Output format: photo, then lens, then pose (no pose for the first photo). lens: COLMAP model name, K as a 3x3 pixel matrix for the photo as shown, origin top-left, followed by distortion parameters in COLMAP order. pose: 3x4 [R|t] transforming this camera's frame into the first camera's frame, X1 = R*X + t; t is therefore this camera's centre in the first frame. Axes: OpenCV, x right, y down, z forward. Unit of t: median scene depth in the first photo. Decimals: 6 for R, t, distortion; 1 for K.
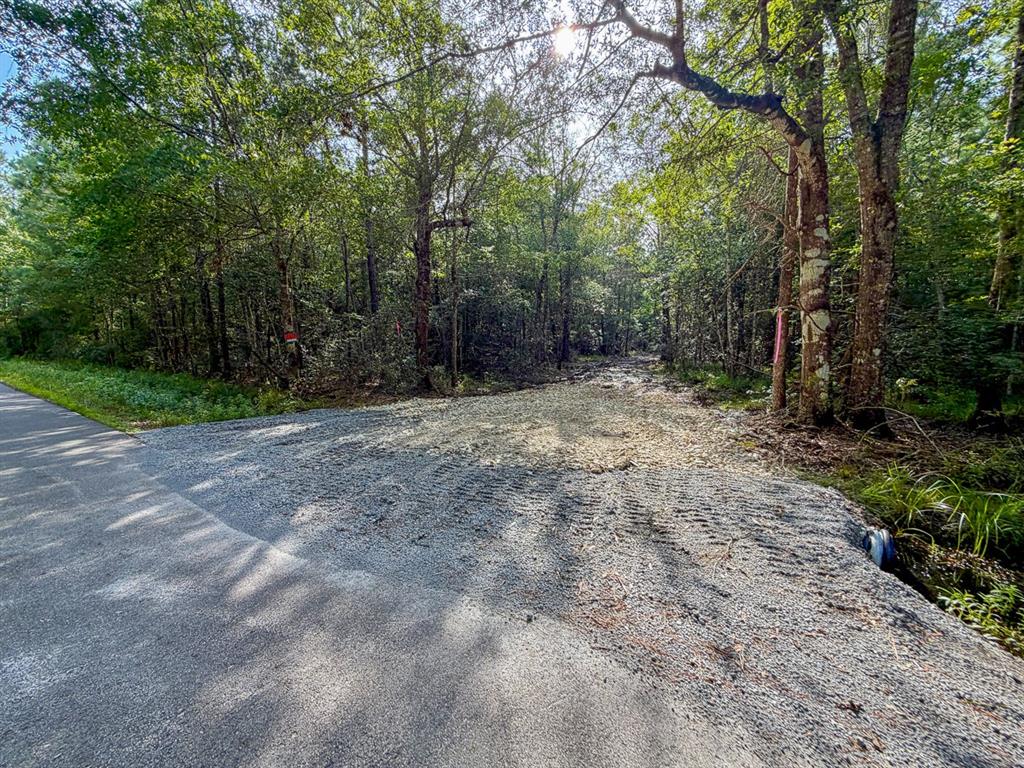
lens RADIAL K [[417.5, 0, 507.5], [0, 417.5, 384.2], [0, 0, 1]] dist [-0.000495, 0.000332]
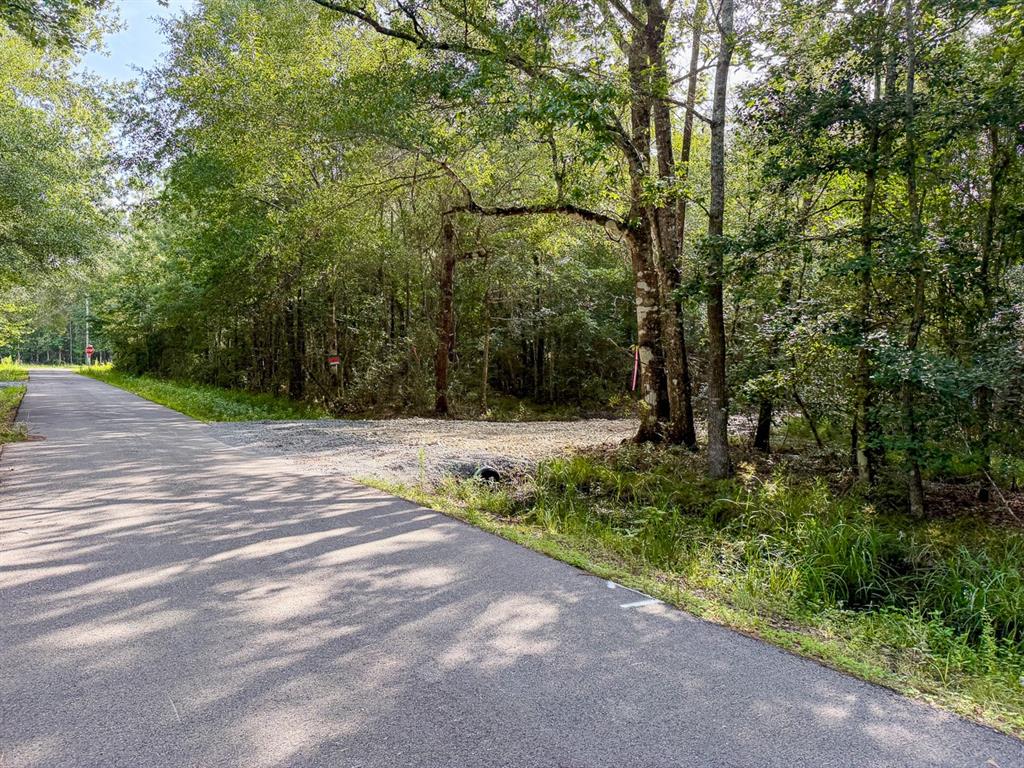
lens RADIAL K [[709.4, 0, 514.1], [0, 709.4, 384.1], [0, 0, 1]] dist [0.001951, -0.000727]
pose [[0.929699, 0.027879, -0.367263, 0.363318], [-0.056108, 0.996214, -0.066412, 0.028477], [0.364021, 0.082349, 0.927743, -0.335631]]
